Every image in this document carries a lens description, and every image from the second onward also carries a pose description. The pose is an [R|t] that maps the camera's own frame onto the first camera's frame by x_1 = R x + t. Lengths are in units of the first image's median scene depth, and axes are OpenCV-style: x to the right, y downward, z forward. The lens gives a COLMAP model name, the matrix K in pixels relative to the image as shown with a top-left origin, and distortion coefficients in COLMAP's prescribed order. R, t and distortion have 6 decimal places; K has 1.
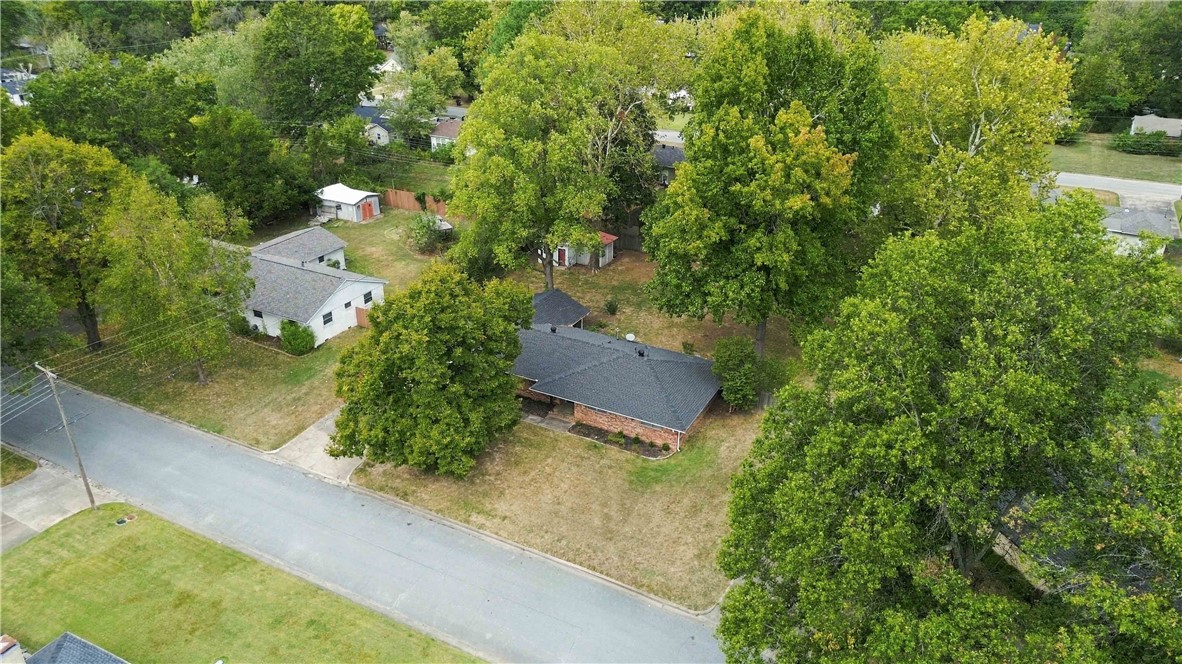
lens RADIAL K [[845.1, 0, 595.2], [0, 845.1, 324.9], [0, 0, 1]] dist [0.074920, -0.080738]
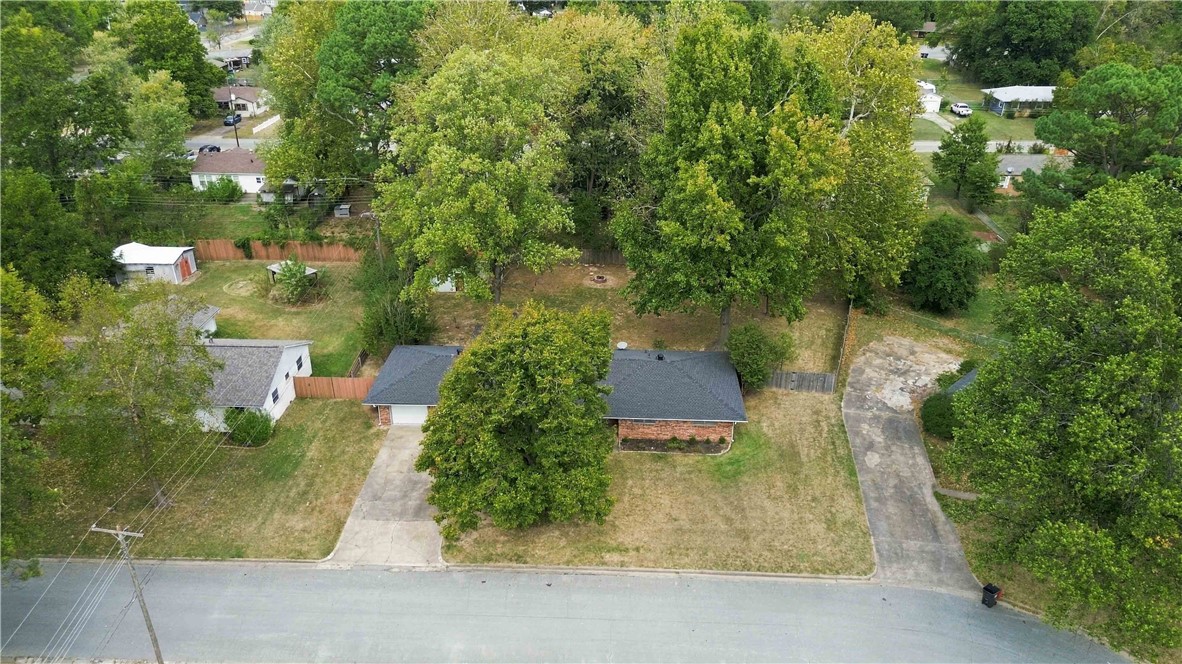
lens RADIAL K [[845.1, 0, 595.2], [0, 845.1, 324.9], [0, 0, 1]] dist [0.074920, -0.080738]
pose [[0.901508, -0.188701, 0.389454, -0.423977], [0.188907, 0.981253, 0.038160, -0.061138], [-0.389354, 0.039169, 0.920255, 0.103917]]
